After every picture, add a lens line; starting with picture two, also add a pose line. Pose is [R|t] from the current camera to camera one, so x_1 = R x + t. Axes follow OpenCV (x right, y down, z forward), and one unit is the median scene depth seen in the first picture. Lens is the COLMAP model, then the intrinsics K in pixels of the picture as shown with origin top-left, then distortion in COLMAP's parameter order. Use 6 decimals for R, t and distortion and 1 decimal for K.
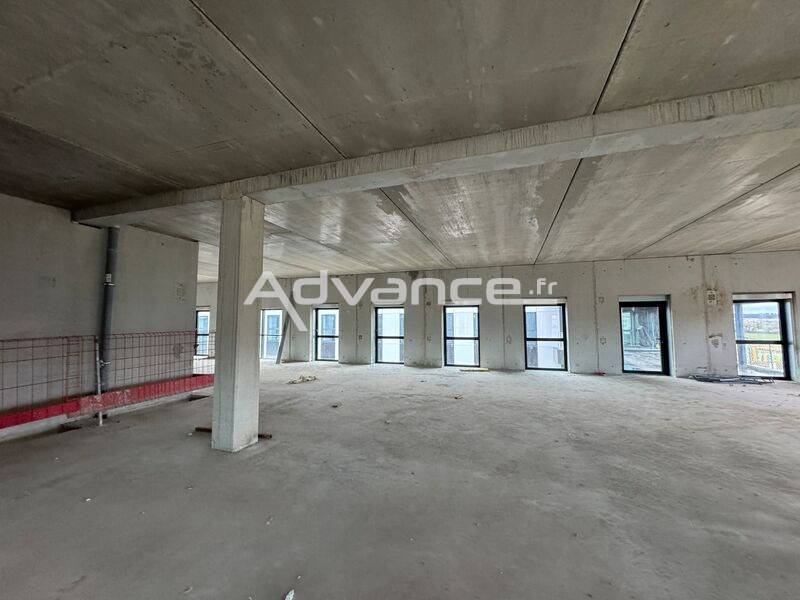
lens RADIAL K [[323.5, 0, 400.0], [0, 323.5, 300.0], [0, 0, 1]] dist [-0.002307, -0.000427]
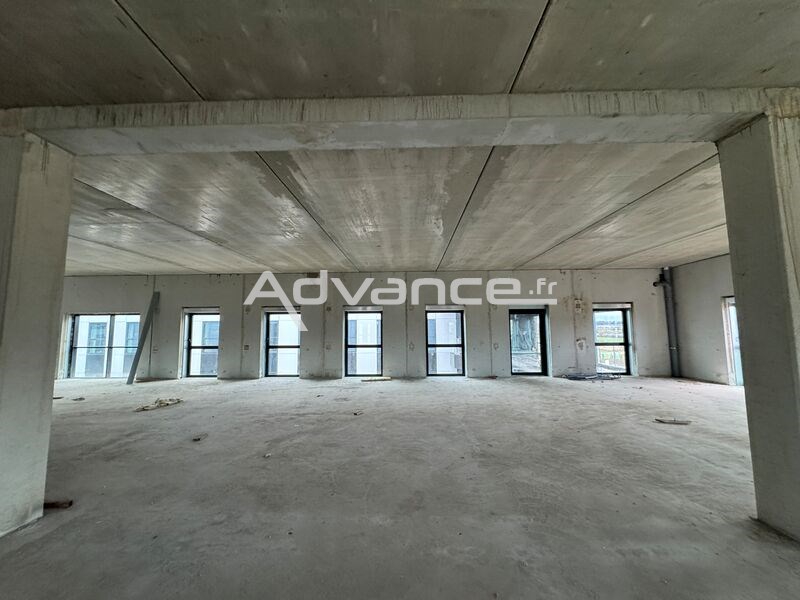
lens RADIAL K [[323.5, 0, 400.0], [0, 323.5, 300.0], [0, 0, 1]] dist [-0.002307, -0.000427]
pose [[0.957234, 0.019801, 0.288638, 0.036190], [-0.013216, 0.999606, -0.024748, 0.013111], [-0.289014, 0.019875, 0.957119, 0.141868]]
